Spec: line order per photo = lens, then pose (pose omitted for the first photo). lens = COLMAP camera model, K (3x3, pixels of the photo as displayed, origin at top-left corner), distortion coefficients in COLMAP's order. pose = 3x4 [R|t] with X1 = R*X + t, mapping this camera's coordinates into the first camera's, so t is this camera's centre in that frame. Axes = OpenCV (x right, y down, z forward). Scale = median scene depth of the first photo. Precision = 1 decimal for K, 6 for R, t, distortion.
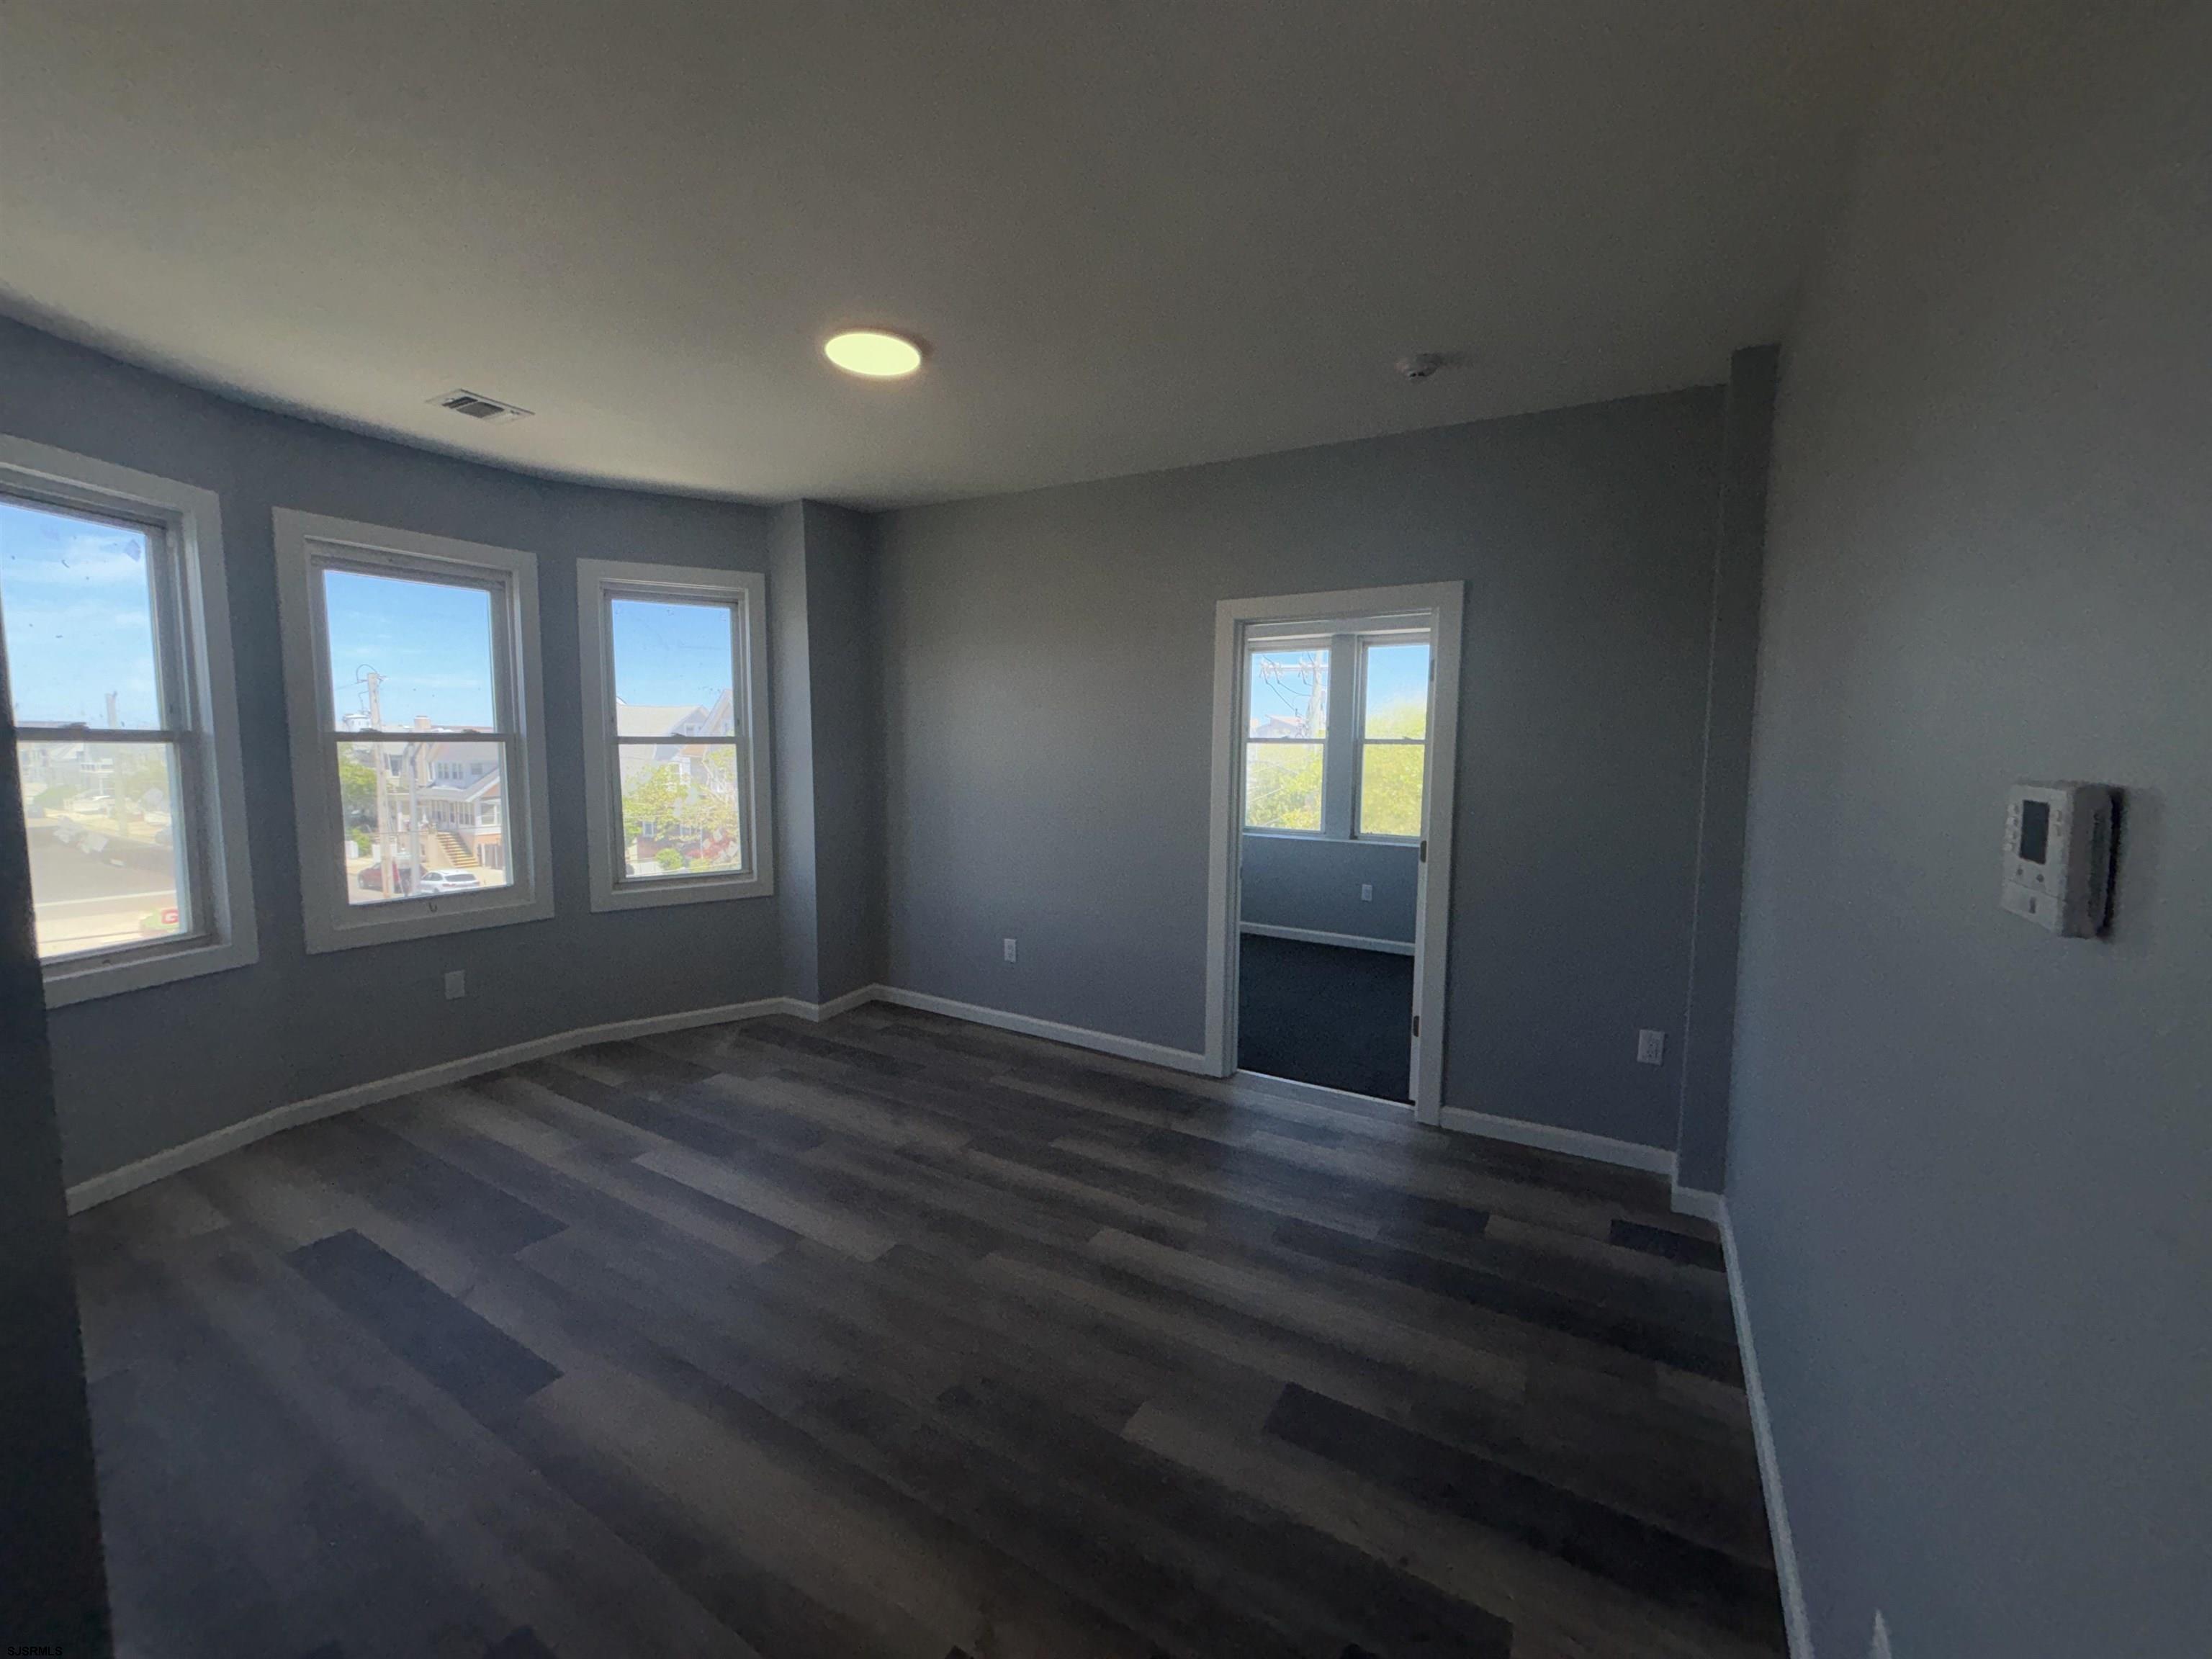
lens RADIAL K [[883.5, 0, 1092.2], [0, 883.5, 835.7], [0, 0, 1]] dist [0.001355, 0.000029]
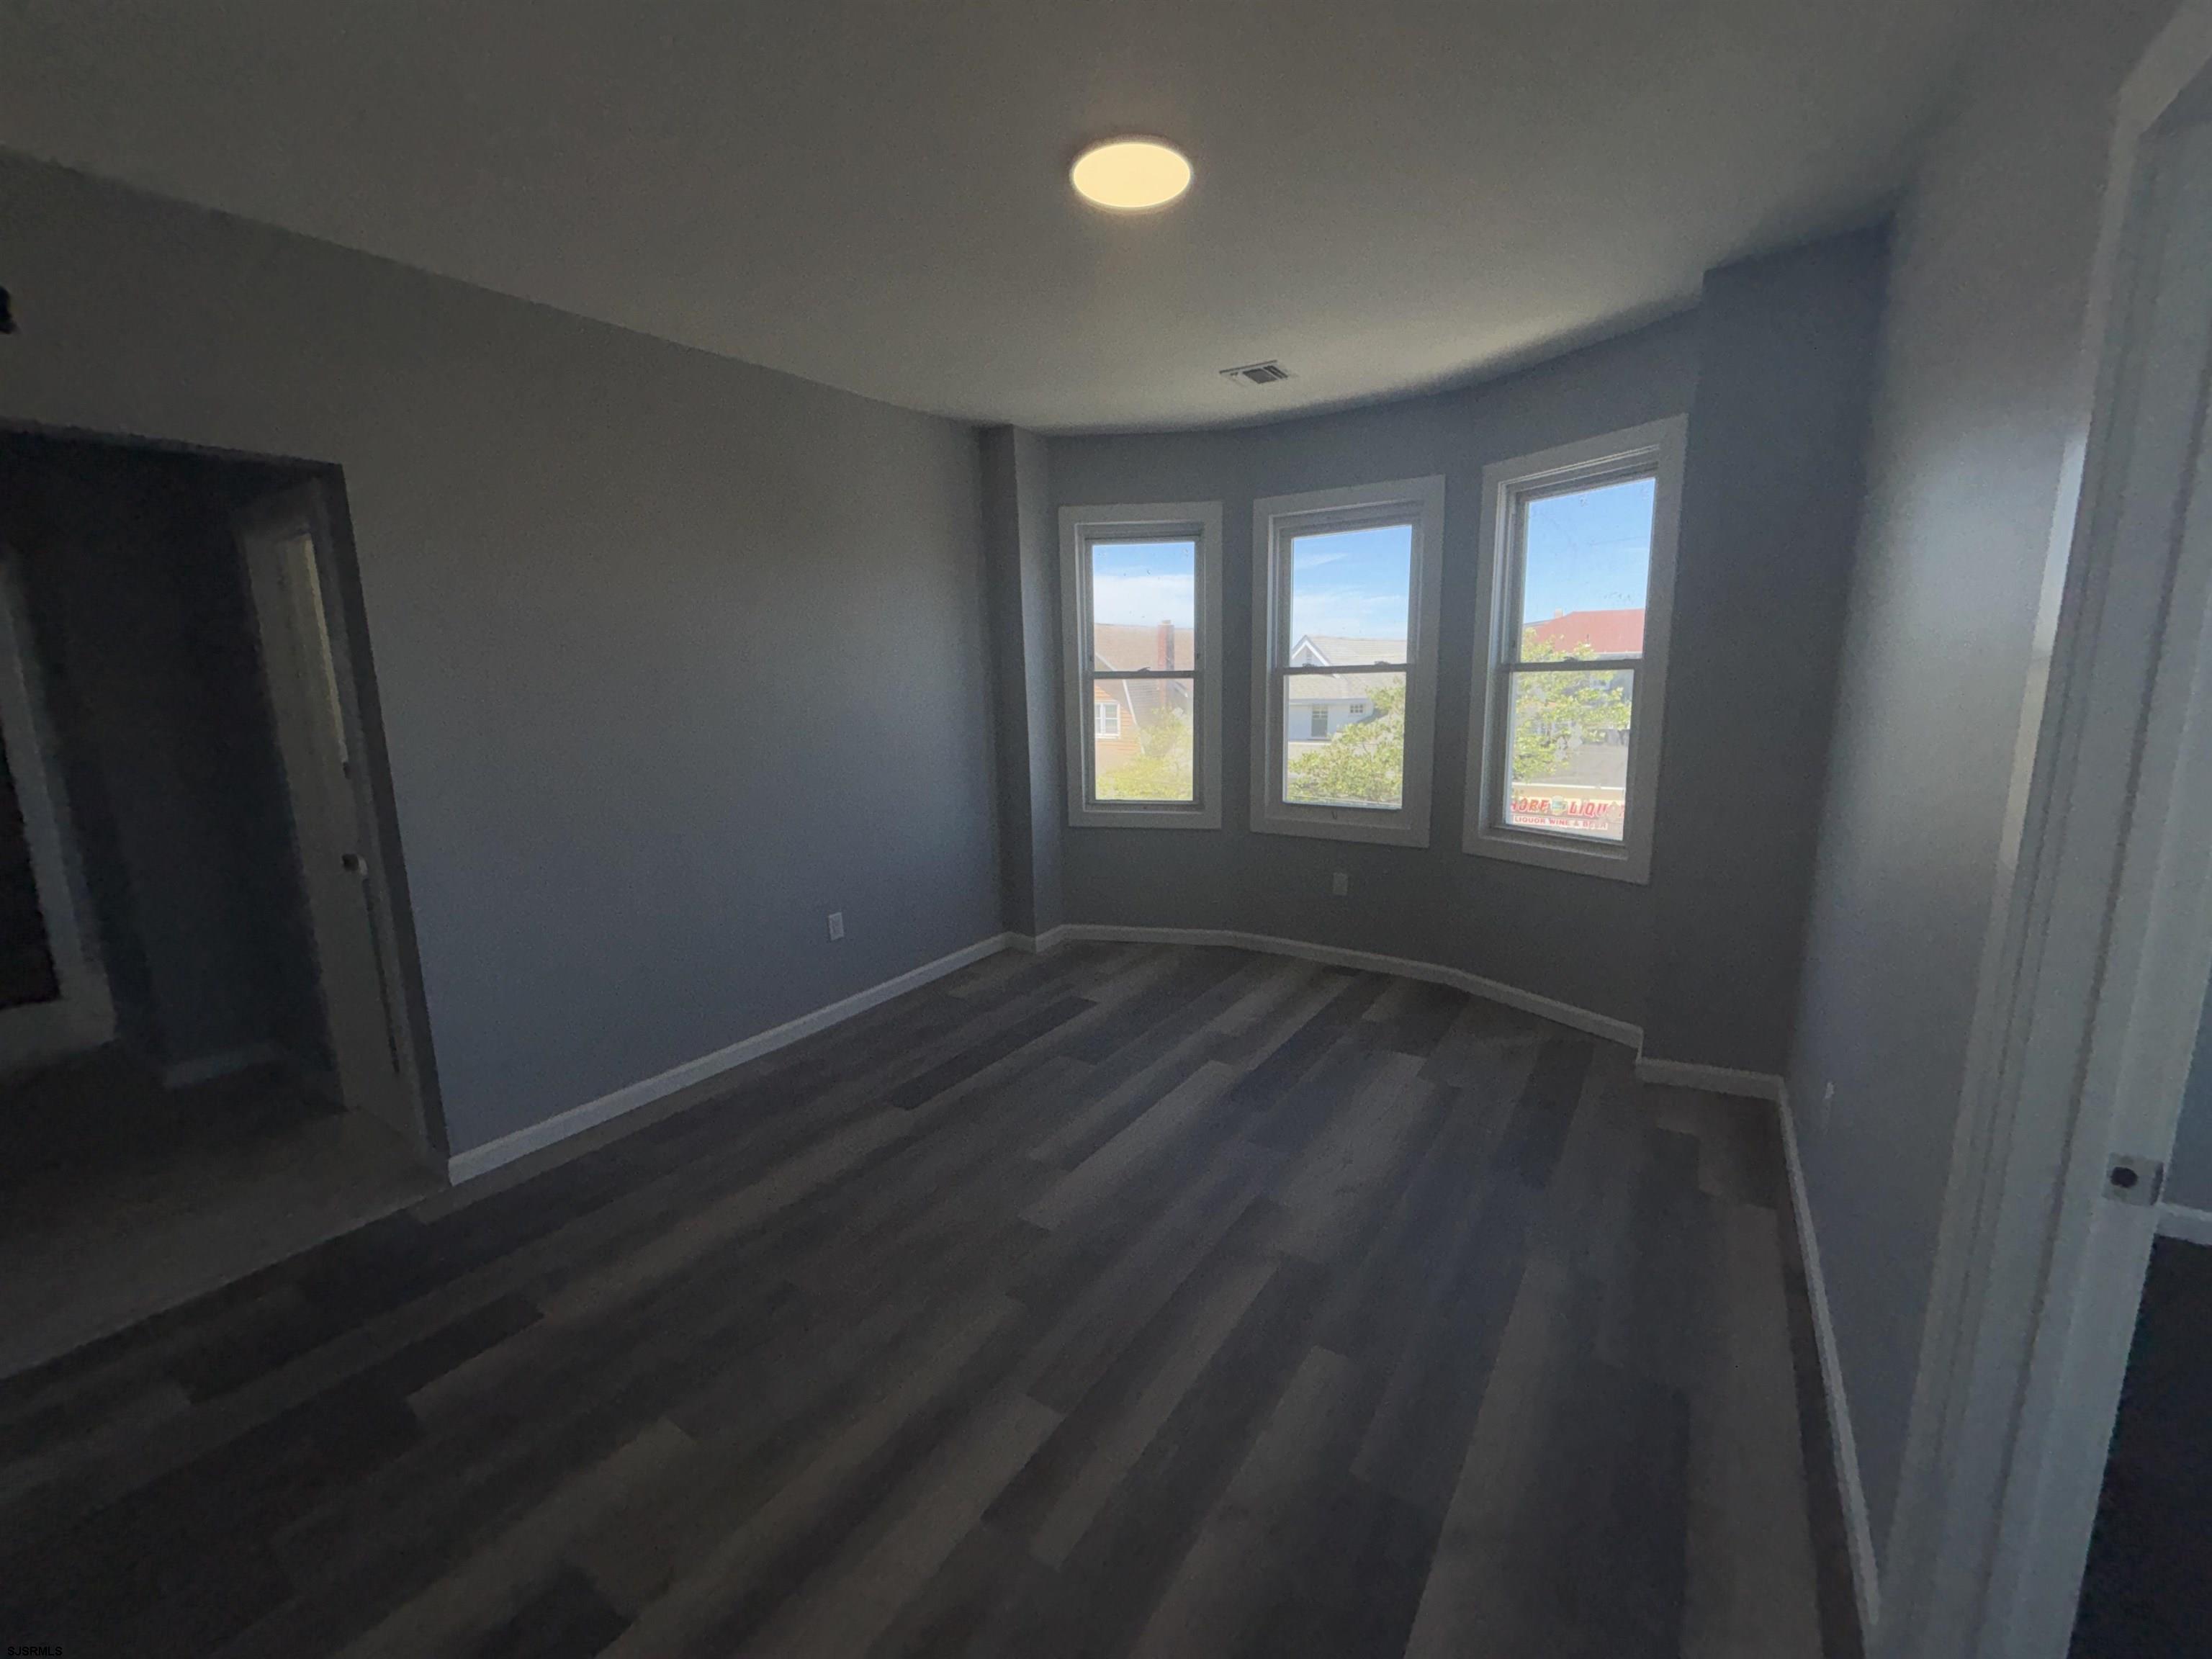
lens RADIAL K [[883.4, 0, 1106.0], [0, 883.4, 829.5], [0, 0, 1]] dist [0.000564, 0.000388]
pose [[-0.041029, 0.169979, -0.984593, 0.494999], [-0.084692, 0.981285, 0.172937, -0.089349], [0.995562, 0.090483, -0.025865, 0.844884]]
